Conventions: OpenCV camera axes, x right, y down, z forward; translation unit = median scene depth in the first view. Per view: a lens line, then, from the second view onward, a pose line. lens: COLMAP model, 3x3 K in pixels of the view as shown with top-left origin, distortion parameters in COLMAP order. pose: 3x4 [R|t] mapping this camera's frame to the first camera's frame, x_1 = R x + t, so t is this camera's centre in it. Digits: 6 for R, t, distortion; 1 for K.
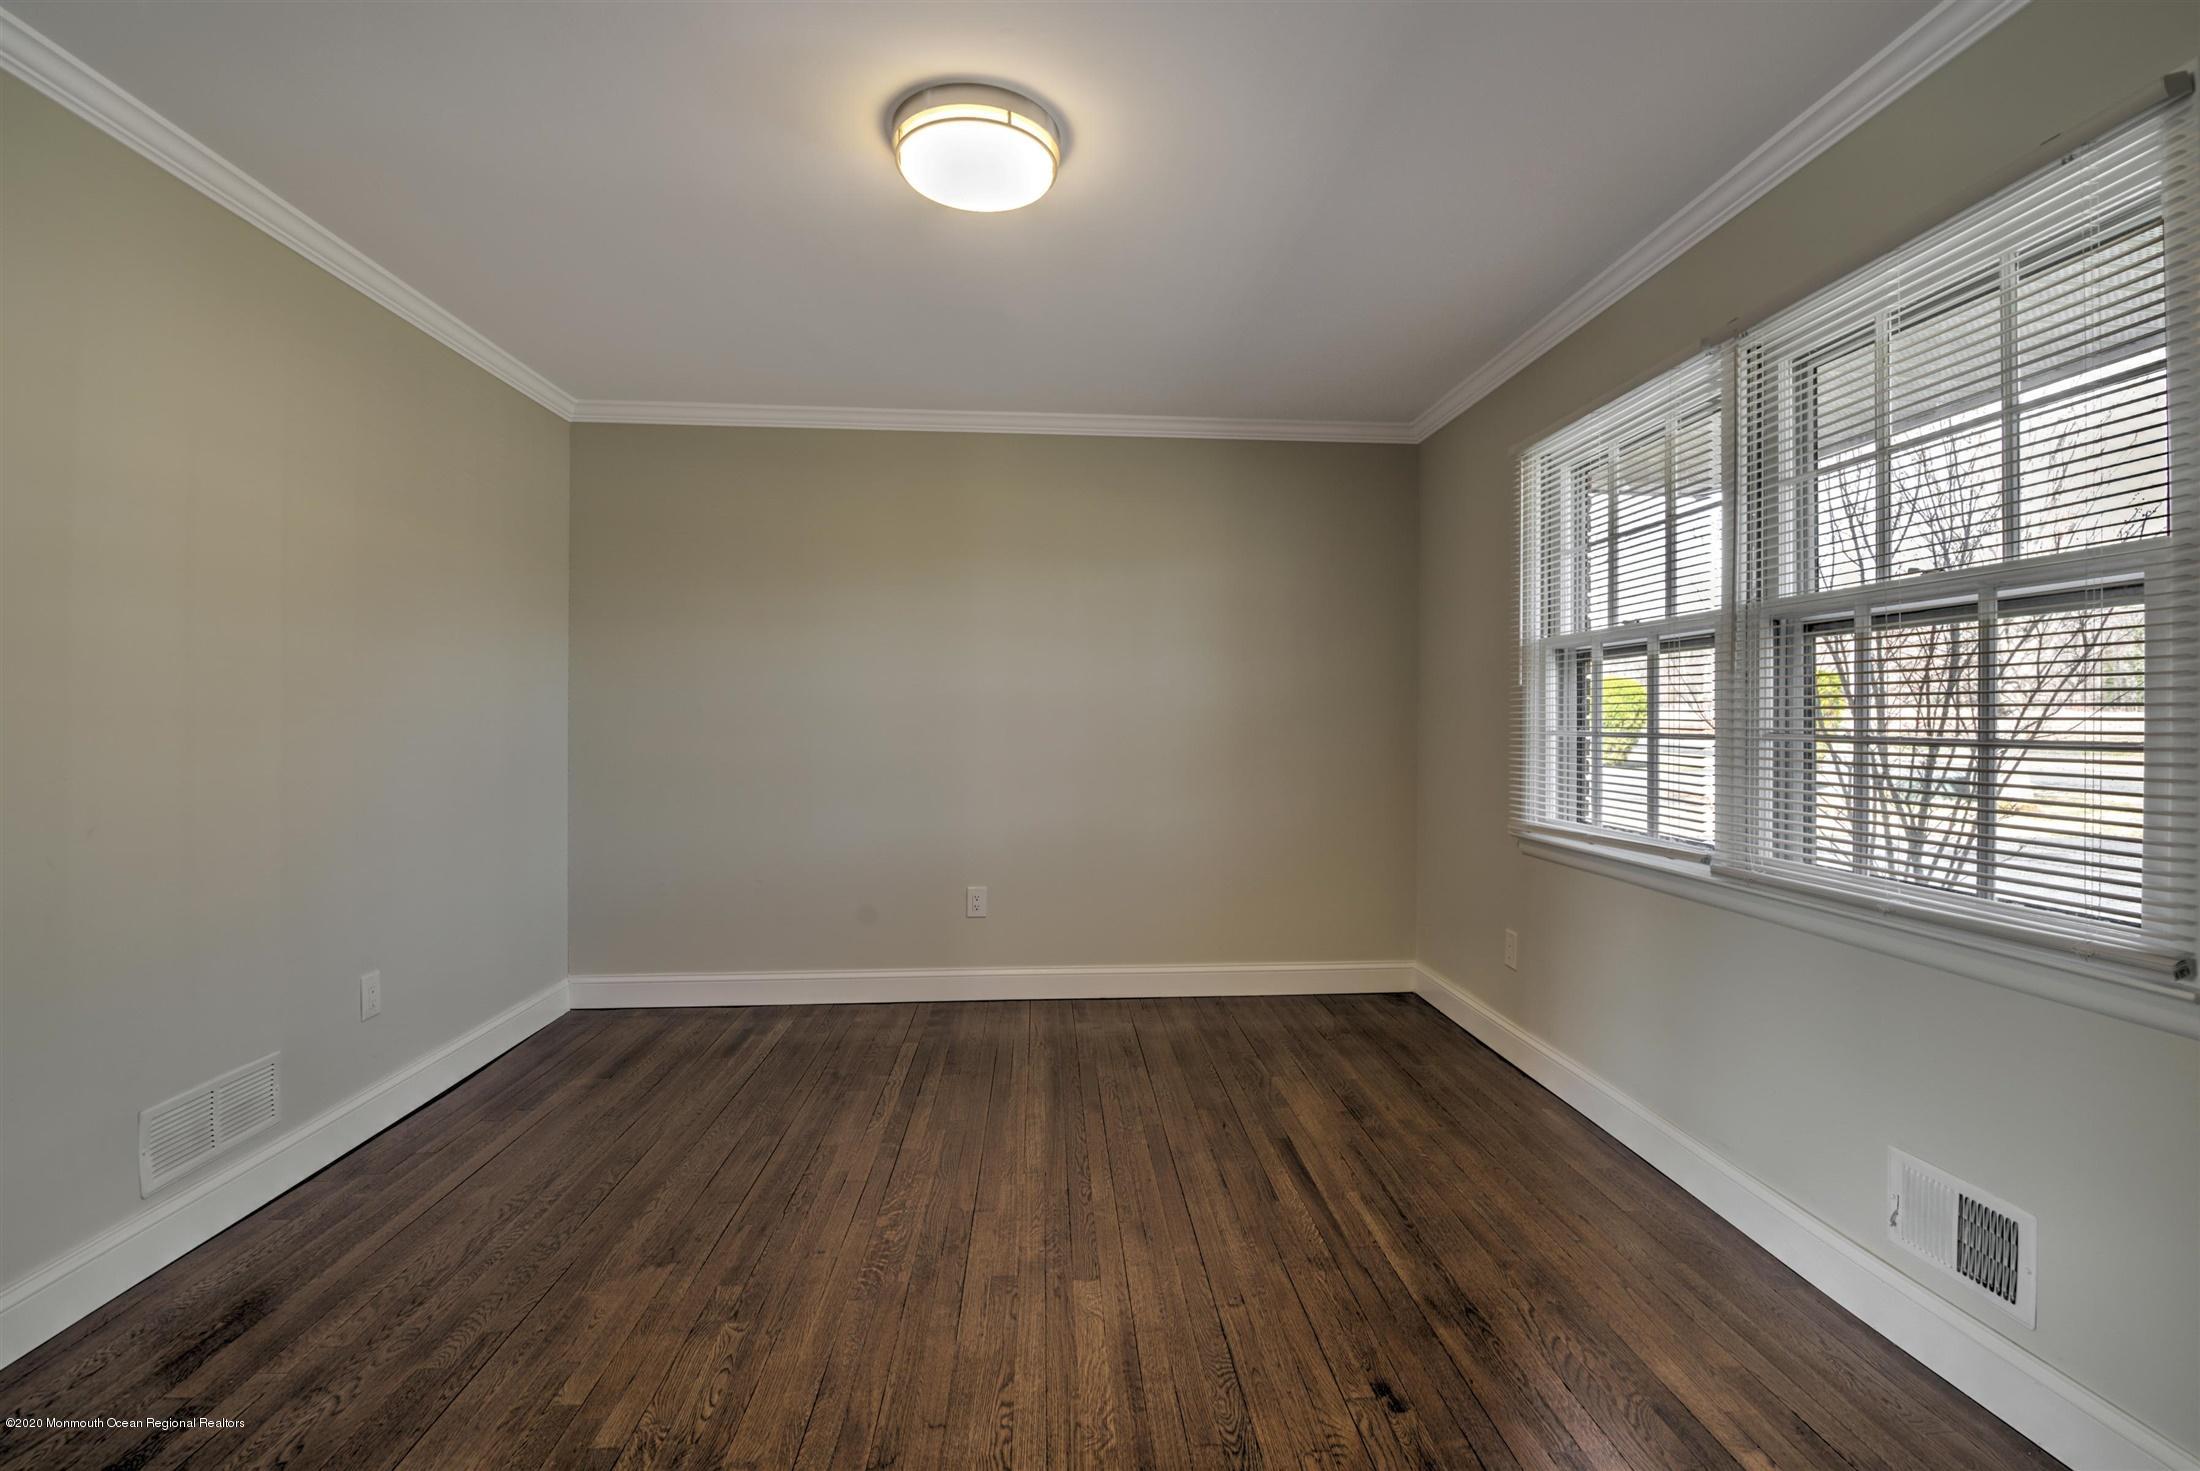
lens RADIAL K [[979.9, 0, 1113.6], [0, 979.9, 712.4], [0, 0, 1]] dist [-0.001466, -0.009126]
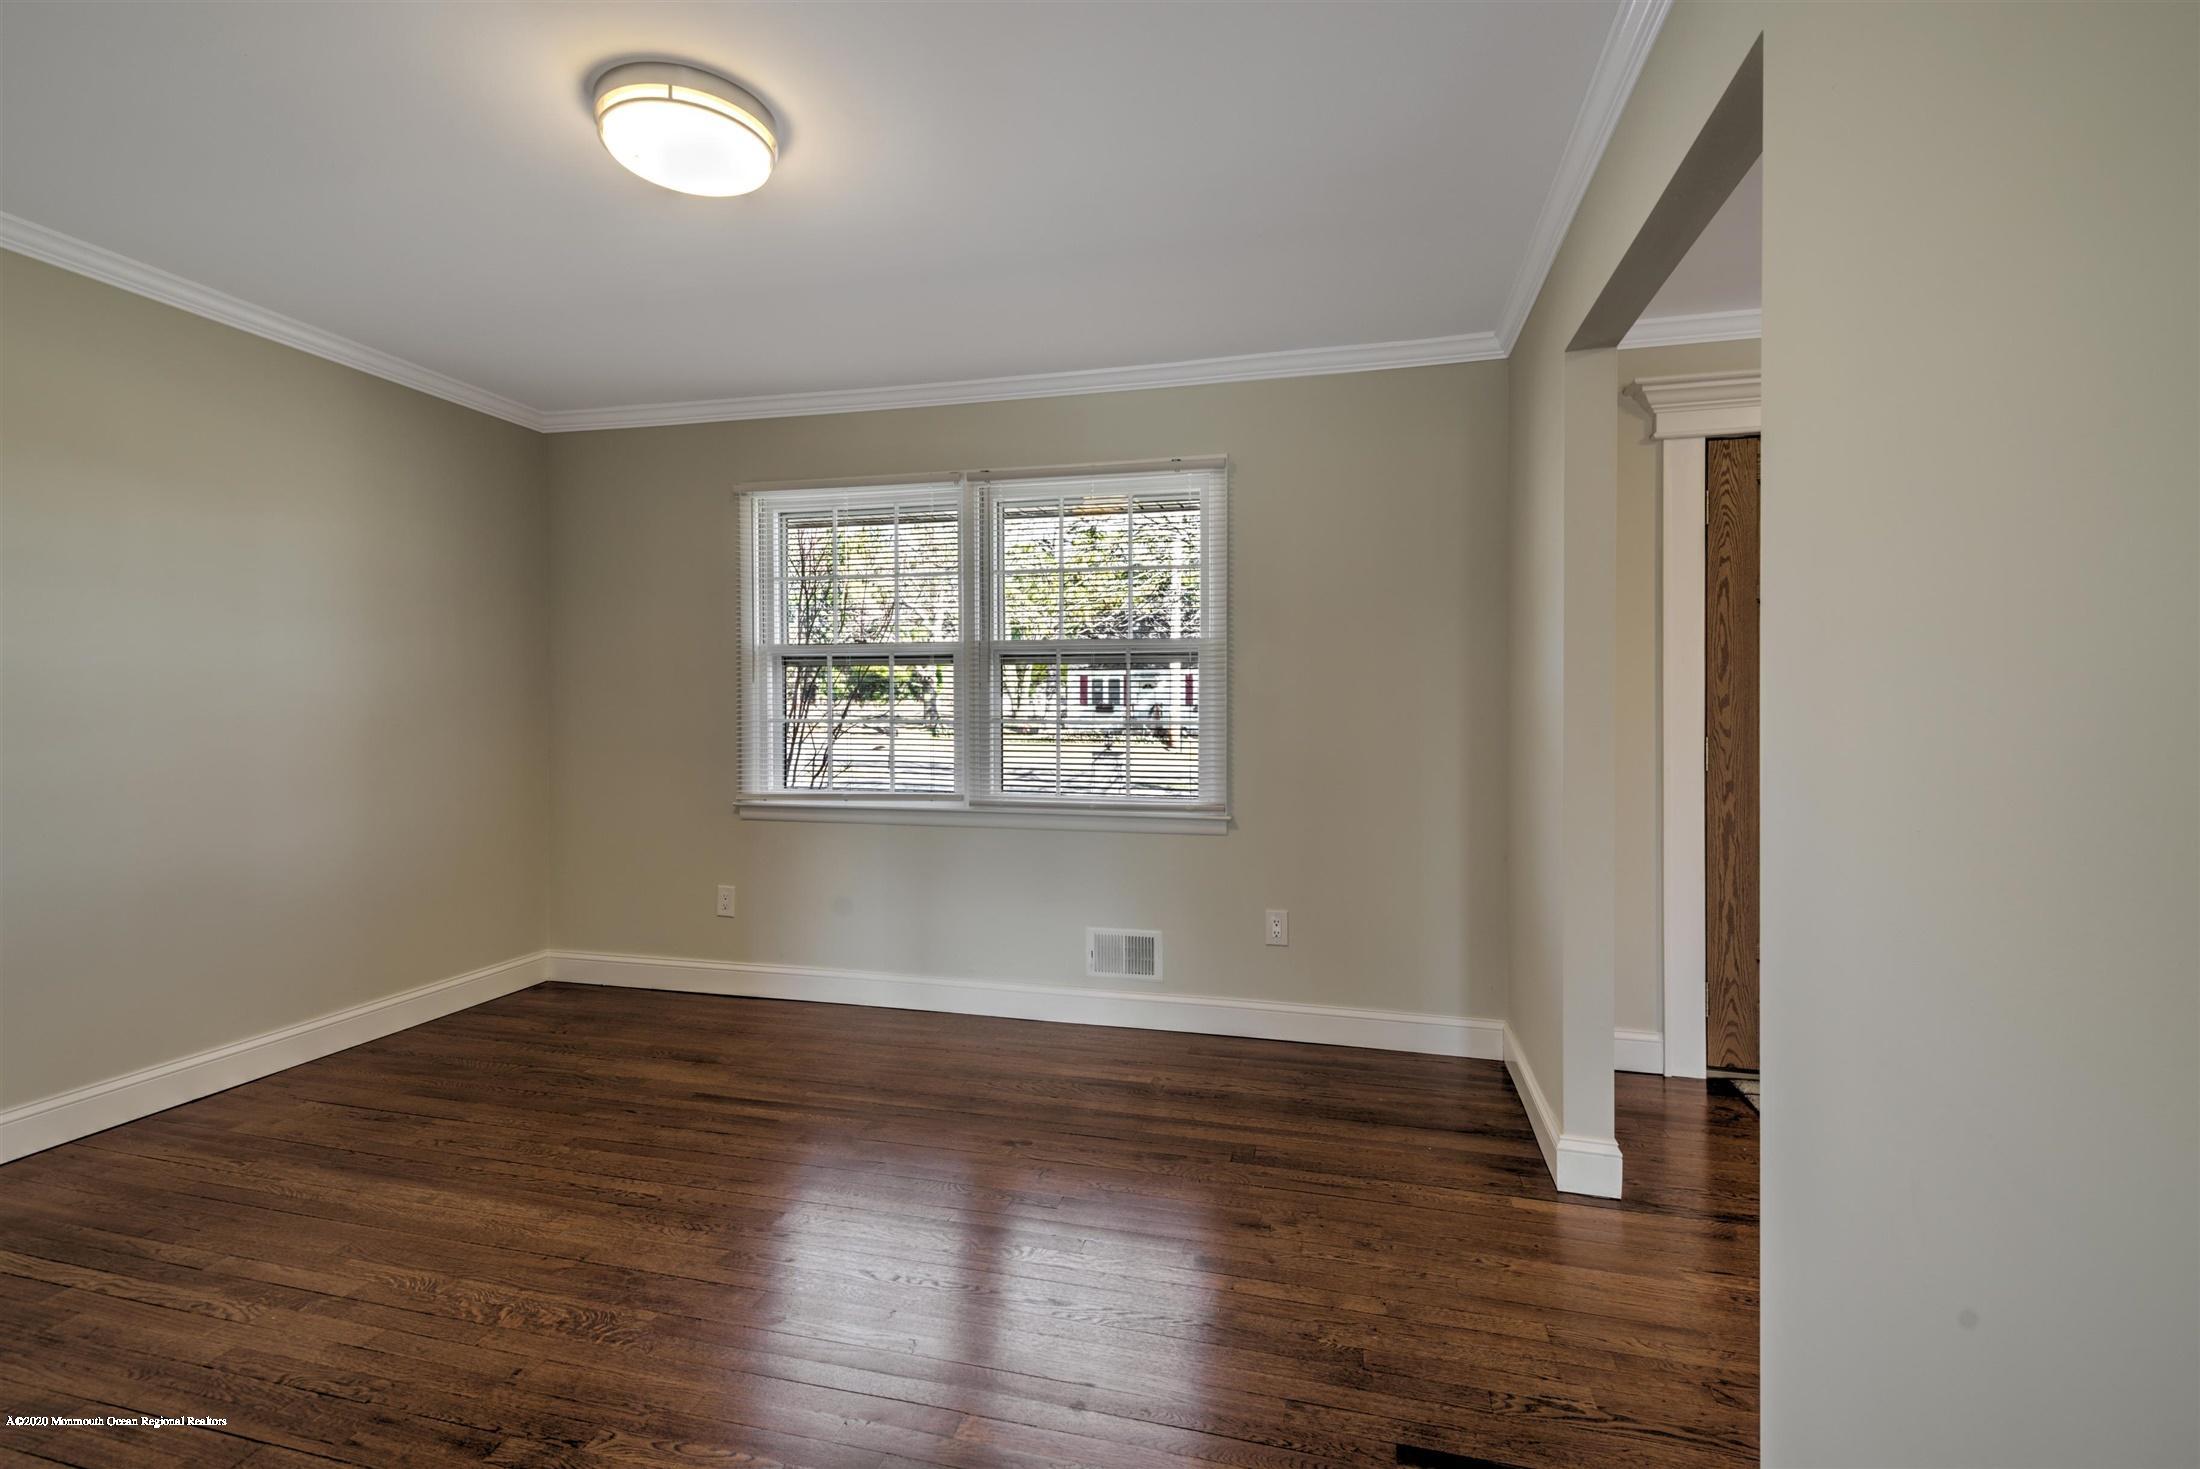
lens RADIAL K [[979.9, 0, 1113.6], [0, 979.9, 711.4], [0, 0, 1]] dist [-0.001466, -0.009126]
pose [[0.311924, -0.008360, 0.950070, -0.688558], [-0.013051, 0.999829, 0.013082, -0.015564], [-0.950017, -0.016480, 0.311762, 0.208505]]
